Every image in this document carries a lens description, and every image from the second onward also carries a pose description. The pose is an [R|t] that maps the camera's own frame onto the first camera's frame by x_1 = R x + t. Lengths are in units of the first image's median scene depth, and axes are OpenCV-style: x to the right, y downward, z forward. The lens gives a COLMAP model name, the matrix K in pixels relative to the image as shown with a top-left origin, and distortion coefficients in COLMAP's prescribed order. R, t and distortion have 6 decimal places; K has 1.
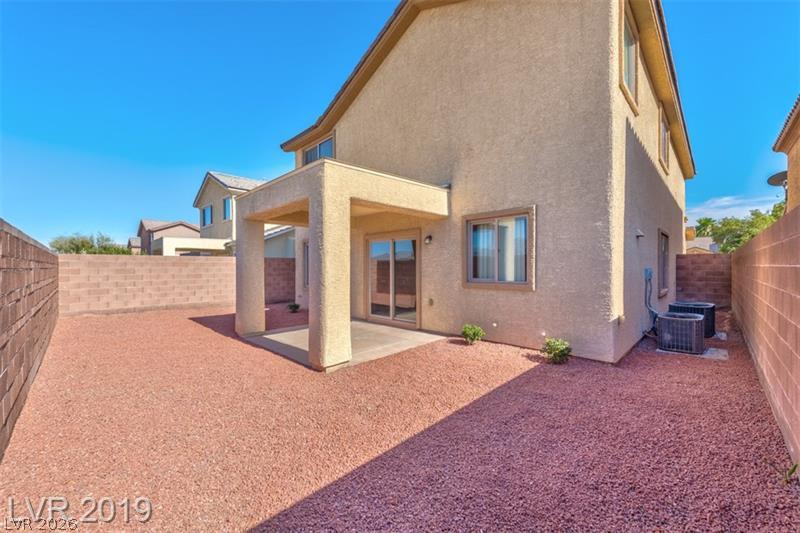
lens RADIAL K [[316.3, 0, 399.3], [0, 316.3, 266.2], [0, 0, 1]] dist [0.008558, -0.000349]
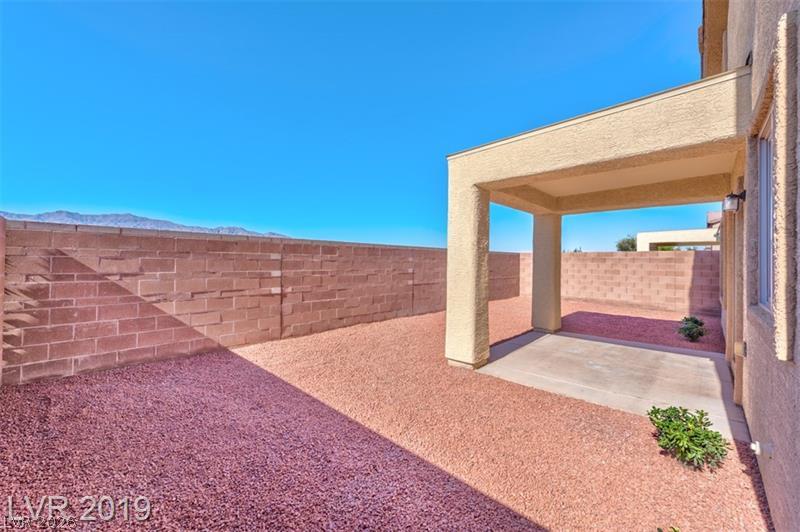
lens RADIAL K [[312.8, 0, 396.5], [0, 312.8, 262.7], [0, 0, 1]] dist [0.000016, 0.000010]
pose [[0.013446, 0.006508, -0.999888, 0.314232], [-0.006090, 0.999961, 0.006426, 0.000058], [0.999891, 0.006003, 0.013485, 0.325735]]
